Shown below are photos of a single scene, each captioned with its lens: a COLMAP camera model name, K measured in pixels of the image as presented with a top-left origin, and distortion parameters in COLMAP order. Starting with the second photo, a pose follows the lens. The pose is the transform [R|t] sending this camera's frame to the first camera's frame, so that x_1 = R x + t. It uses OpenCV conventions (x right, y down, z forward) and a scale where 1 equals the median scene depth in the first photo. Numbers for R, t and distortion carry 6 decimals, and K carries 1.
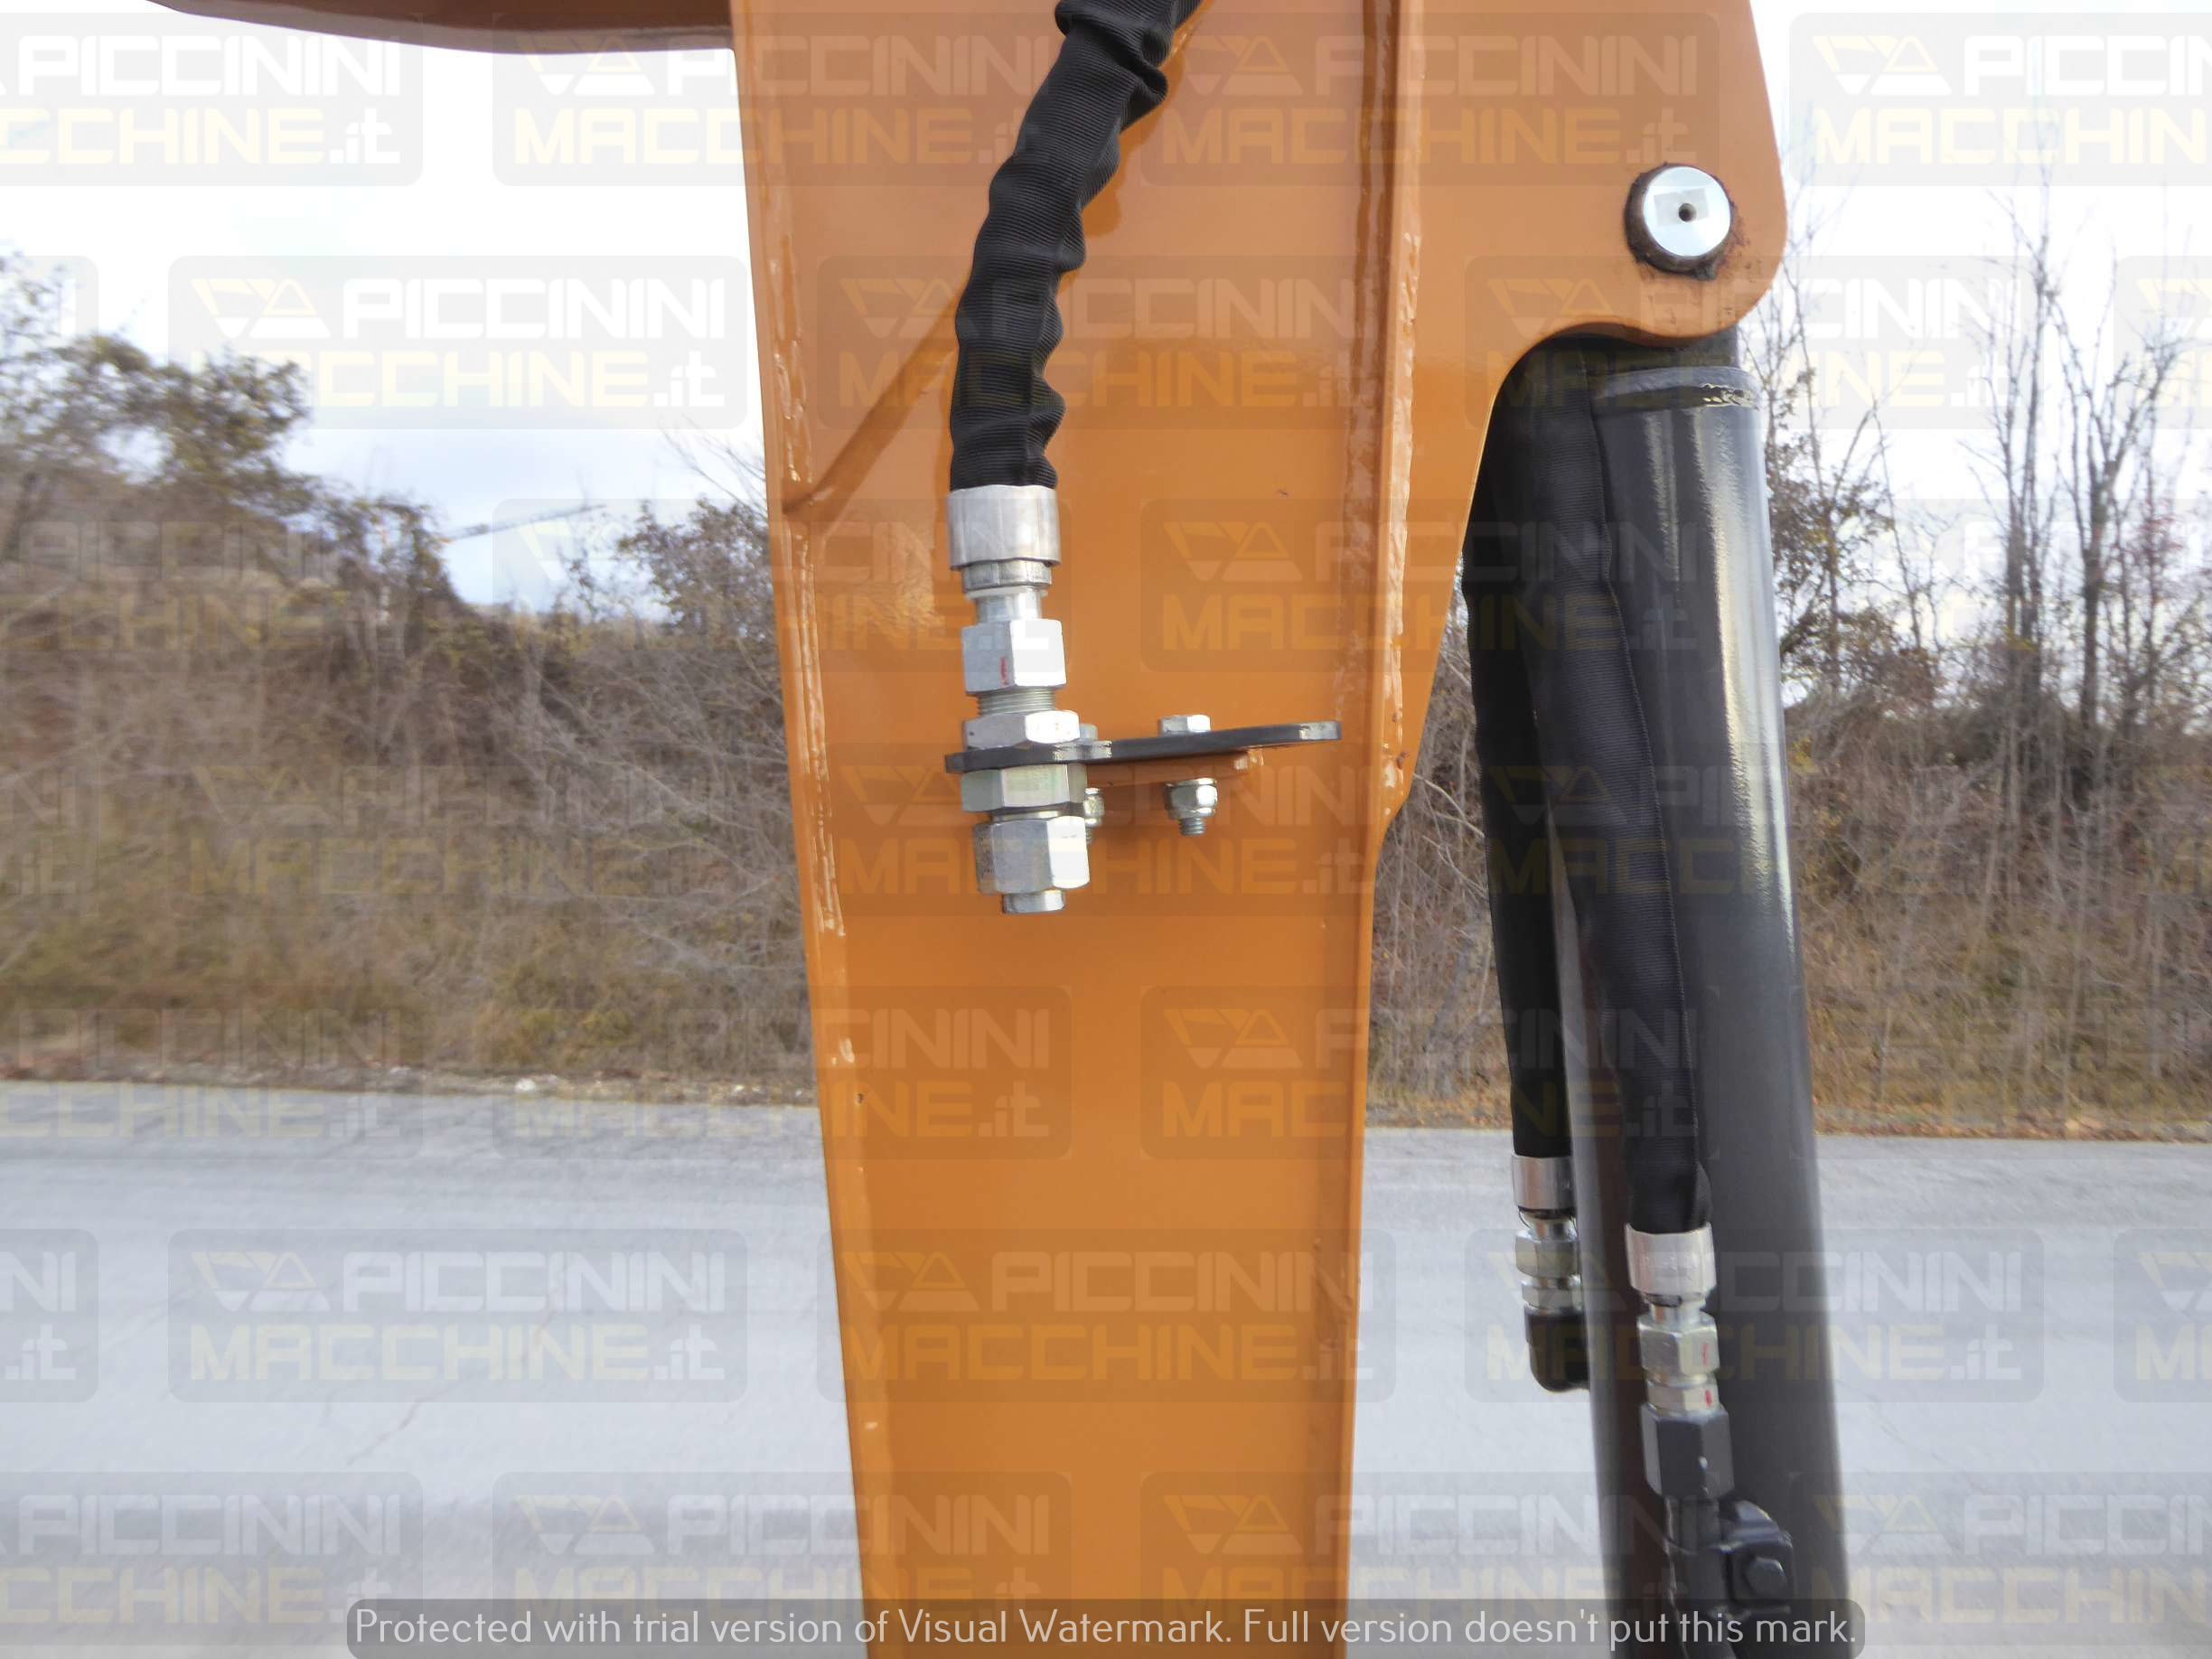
lens RADIAL K [[1619.5, 0, 1121.1], [0, 1619.5, 829.3], [0, 0, 1]] dist [-0.012551, -0.003687]
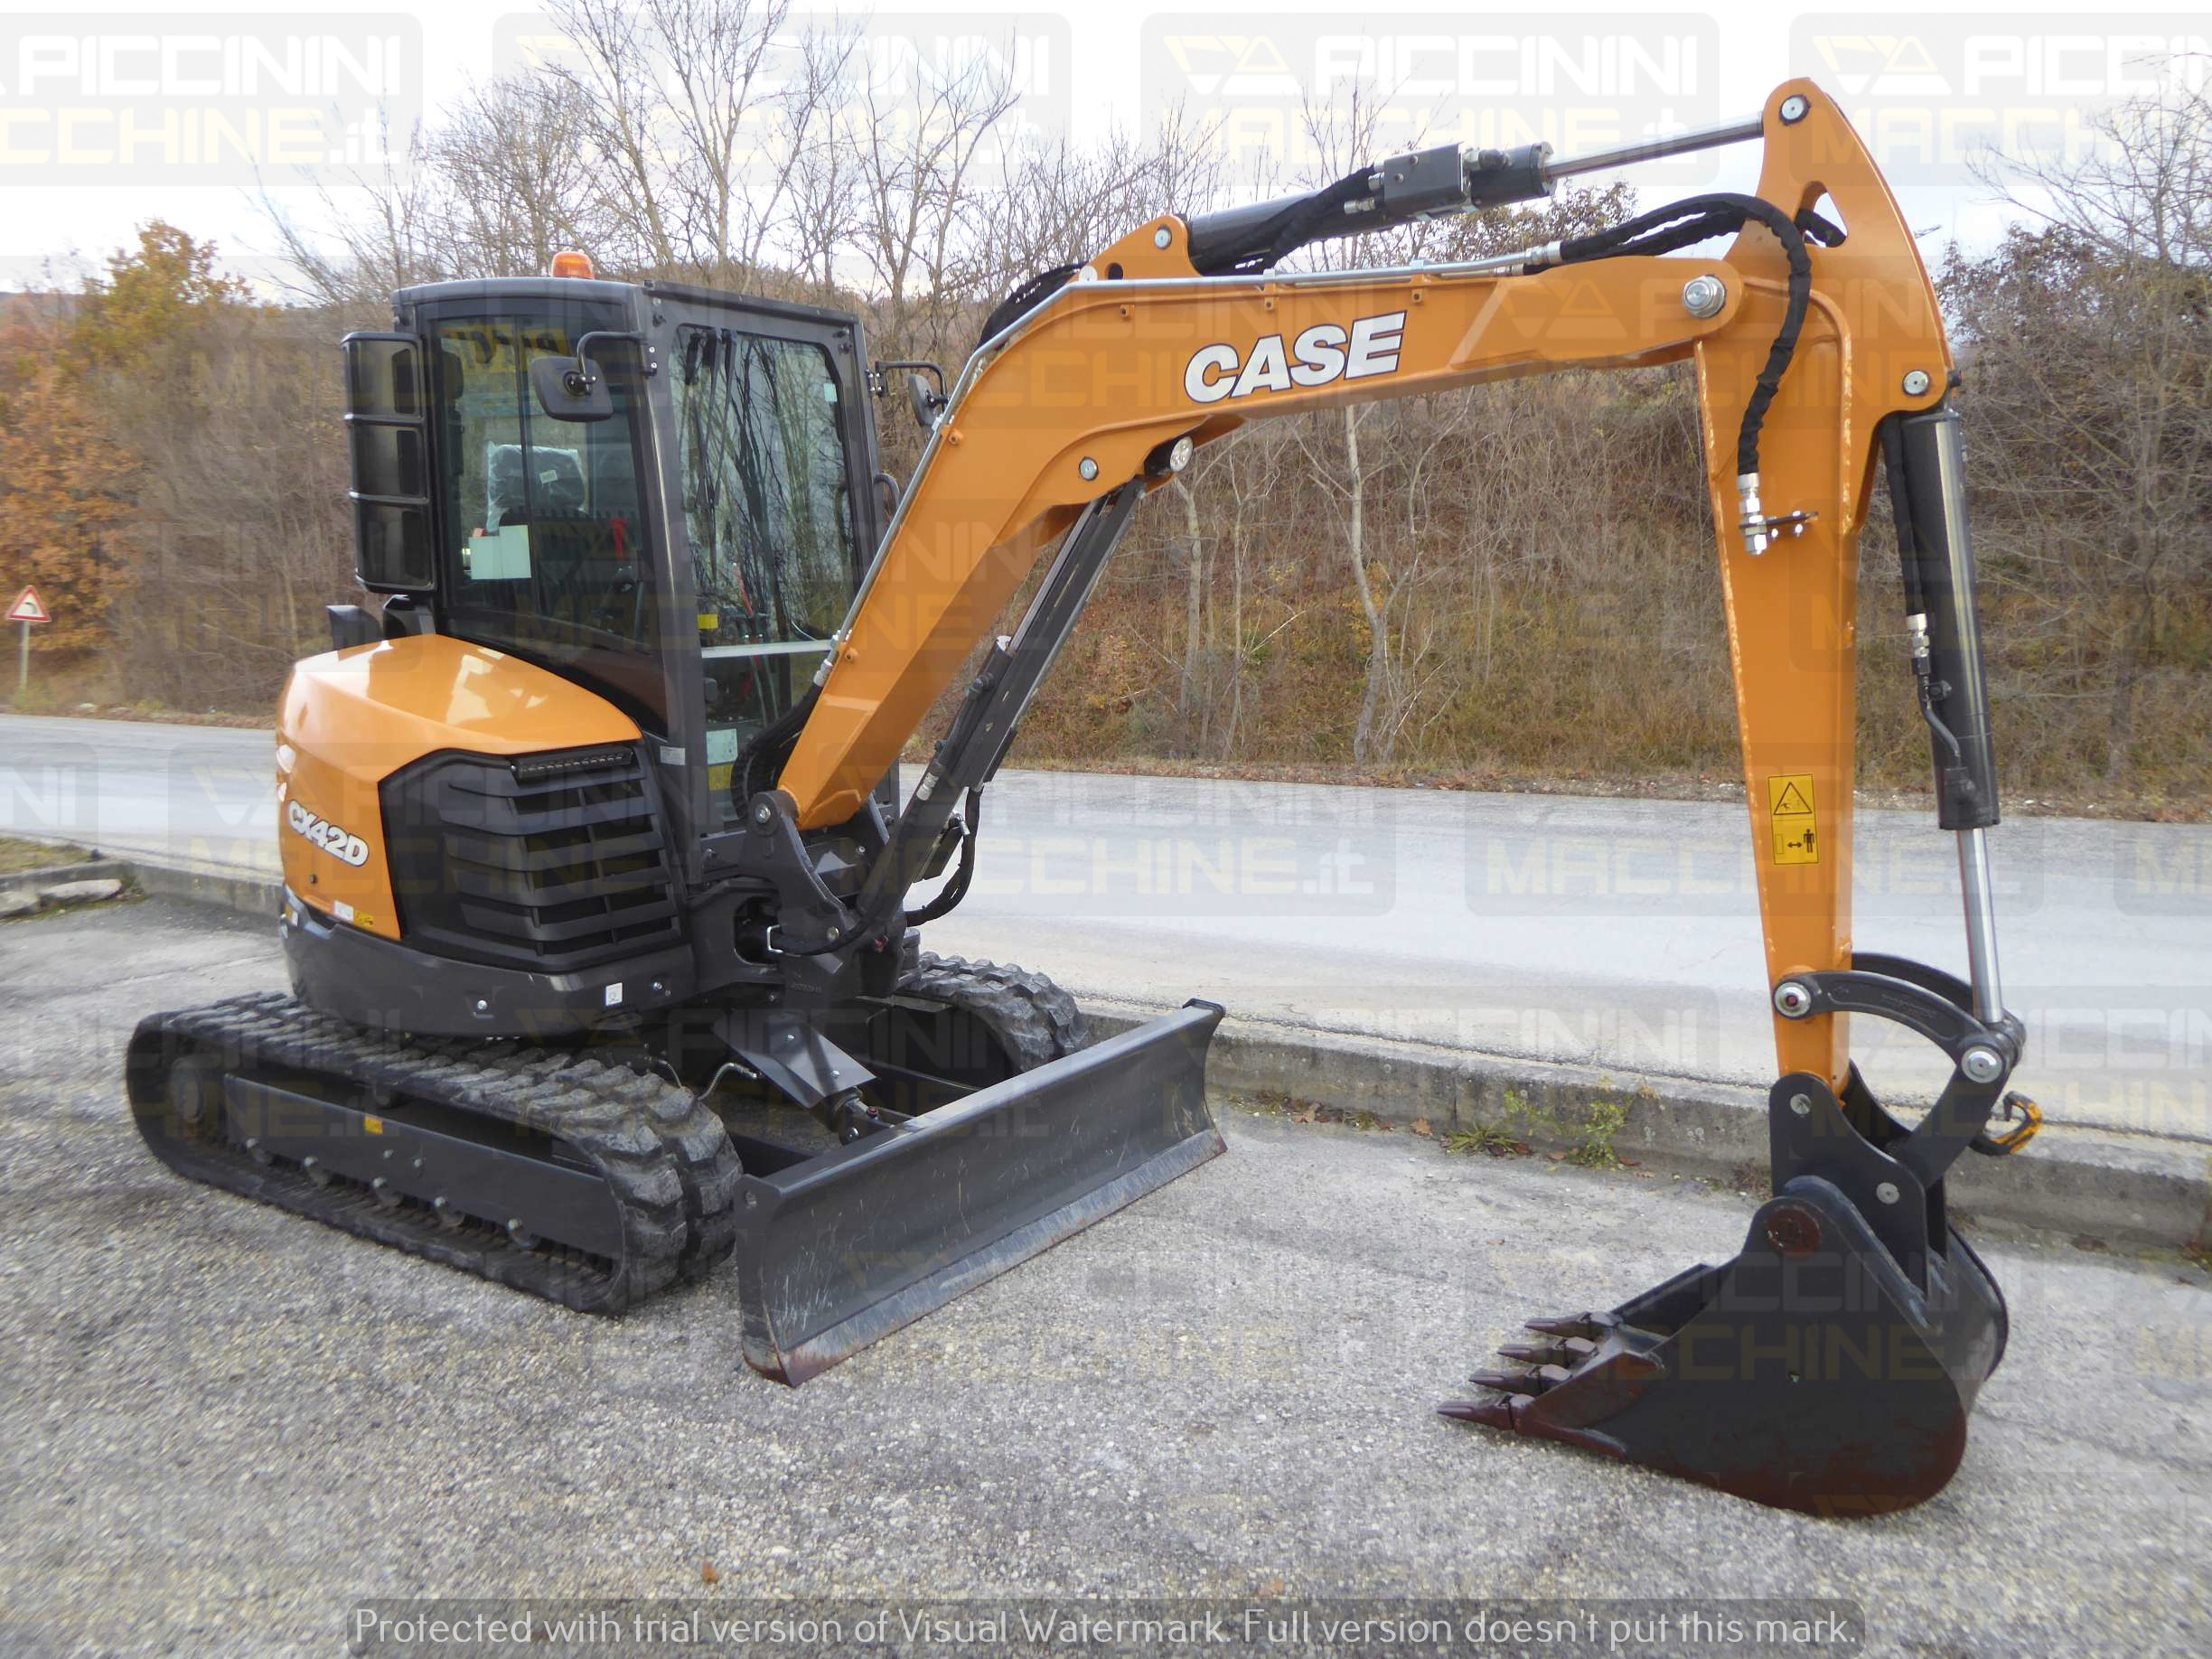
lens RADIAL K [[1619.5, 0, 1121.1], [0, 1619.5, 829.3], [0, 0, 1]] dist [-0.012551, -0.003687]
pose [[0.707026, 0.027871, -0.706638, 0.075965], [0.075365, 0.990563, 0.114476, 0.006103], [0.703160, -0.134193, 0.698253, -0.145291]]
